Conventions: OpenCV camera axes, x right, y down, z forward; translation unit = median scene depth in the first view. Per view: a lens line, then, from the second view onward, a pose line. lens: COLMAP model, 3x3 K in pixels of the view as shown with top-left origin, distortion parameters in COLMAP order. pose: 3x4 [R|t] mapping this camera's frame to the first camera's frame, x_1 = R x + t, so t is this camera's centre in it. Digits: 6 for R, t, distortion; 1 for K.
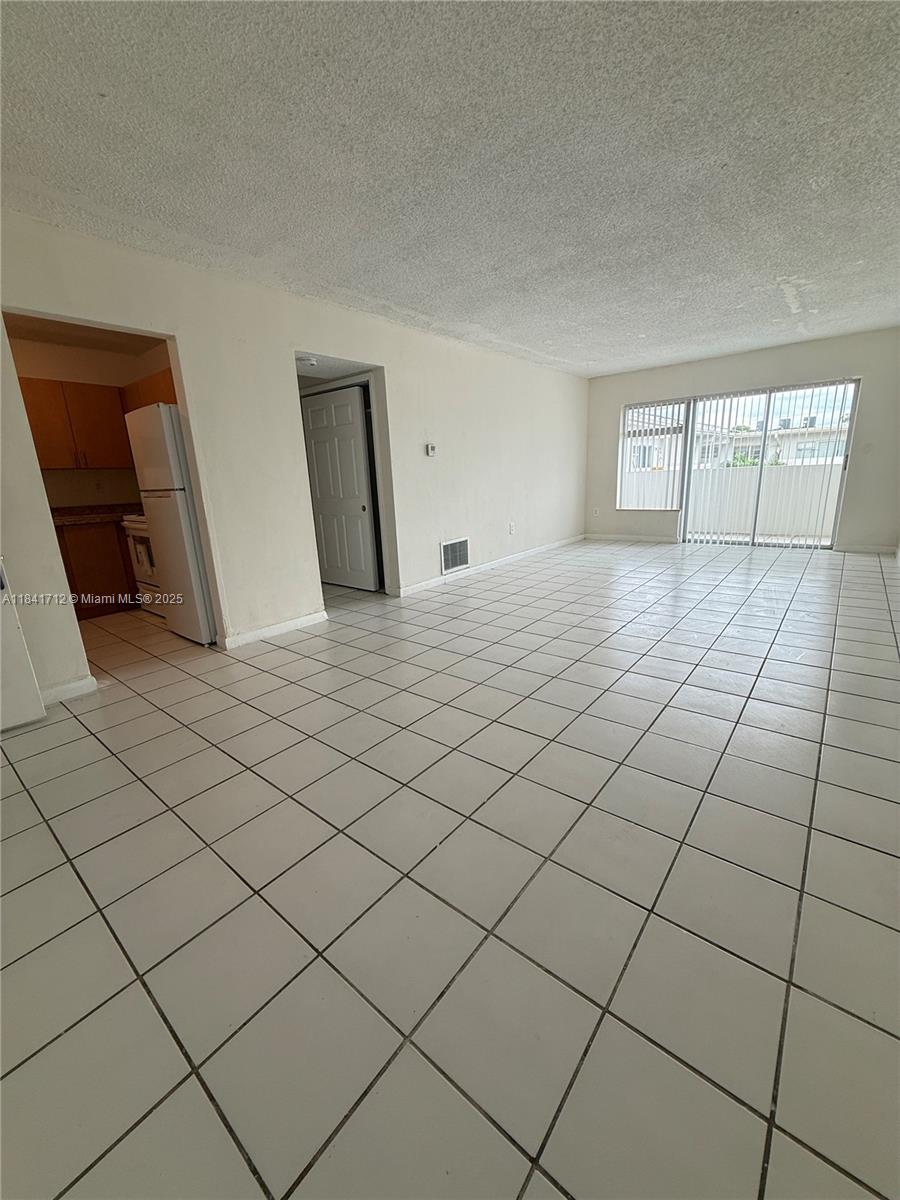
lens RADIAL K [[478.7, 0, 452.8], [0, 478.7, 601.4], [0, 0, 1]] dist [-0.000922, -0.000074]
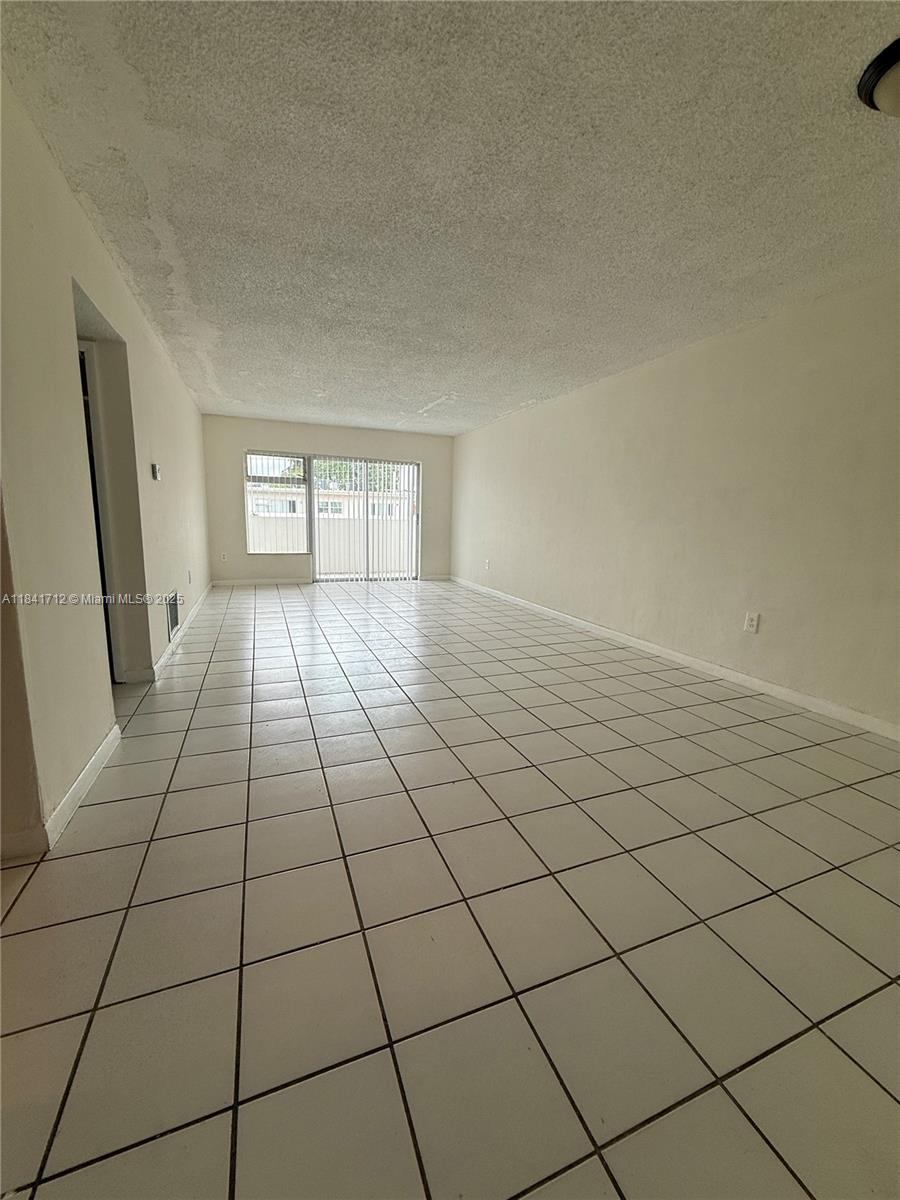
lens RADIAL K [[478.7, 0, 454.0], [0, 478.7, 597.0], [0, 0, 1]] dist [-0.000922, -0.000074]
pose [[0.484812, -0.086302, 0.870350, -0.366756], [0.178198, 0.983993, -0.001691, -0.036785], [-0.856273, 0.155914, 0.492430, 0.223068]]
